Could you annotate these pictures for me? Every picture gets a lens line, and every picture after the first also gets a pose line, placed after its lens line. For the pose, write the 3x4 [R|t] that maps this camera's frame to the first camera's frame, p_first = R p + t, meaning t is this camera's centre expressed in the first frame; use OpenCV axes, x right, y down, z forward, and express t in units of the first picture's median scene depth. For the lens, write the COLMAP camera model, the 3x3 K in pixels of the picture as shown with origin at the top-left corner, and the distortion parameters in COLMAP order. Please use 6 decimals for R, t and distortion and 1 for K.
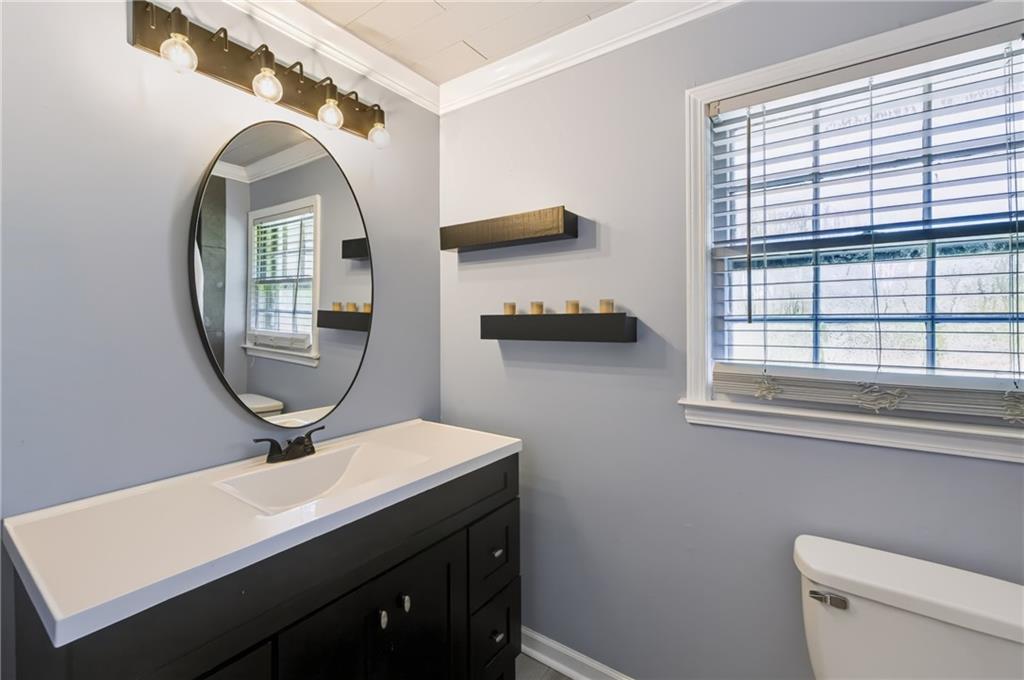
lens RADIAL K [[445.5, 0, 506.5], [0, 445.5, 319.6], [0, 0, 1]] dist [-0.000337, -0.000007]
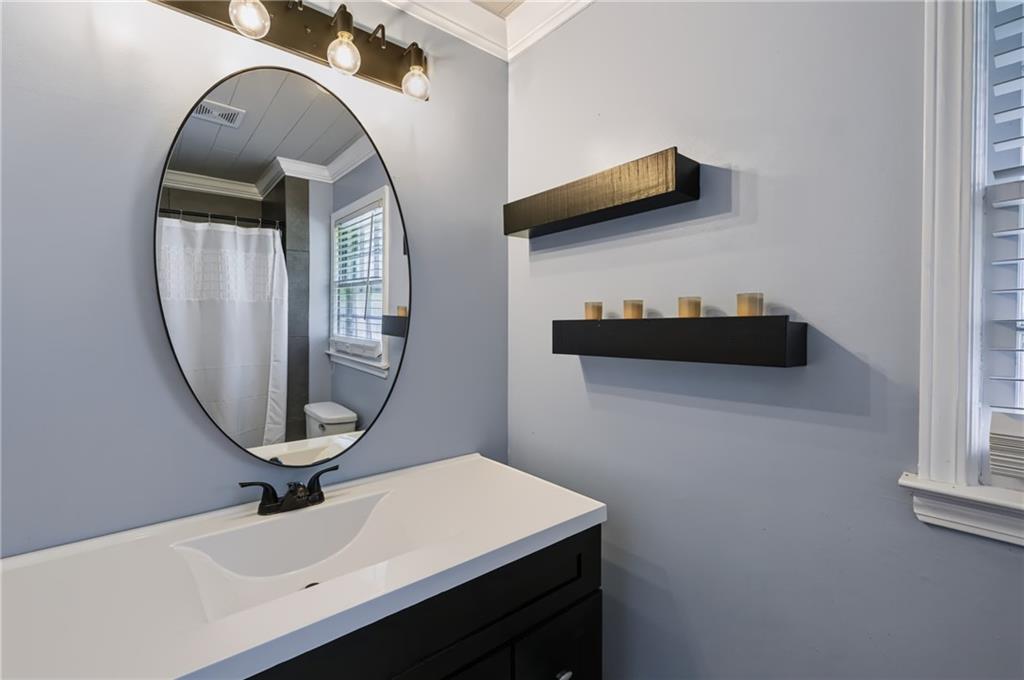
lens RADIAL K [[447.2, 0, 499.4], [0, 447.2, 332.2], [0, 0, 1]] dist [0.001982, 0.000231]
pose [[0.964199, 0.004904, -0.265136, 0.051817], [-0.000359, 0.999852, 0.017186, -0.002782], [0.265181, -0.016476, 0.964058, 0.285969]]
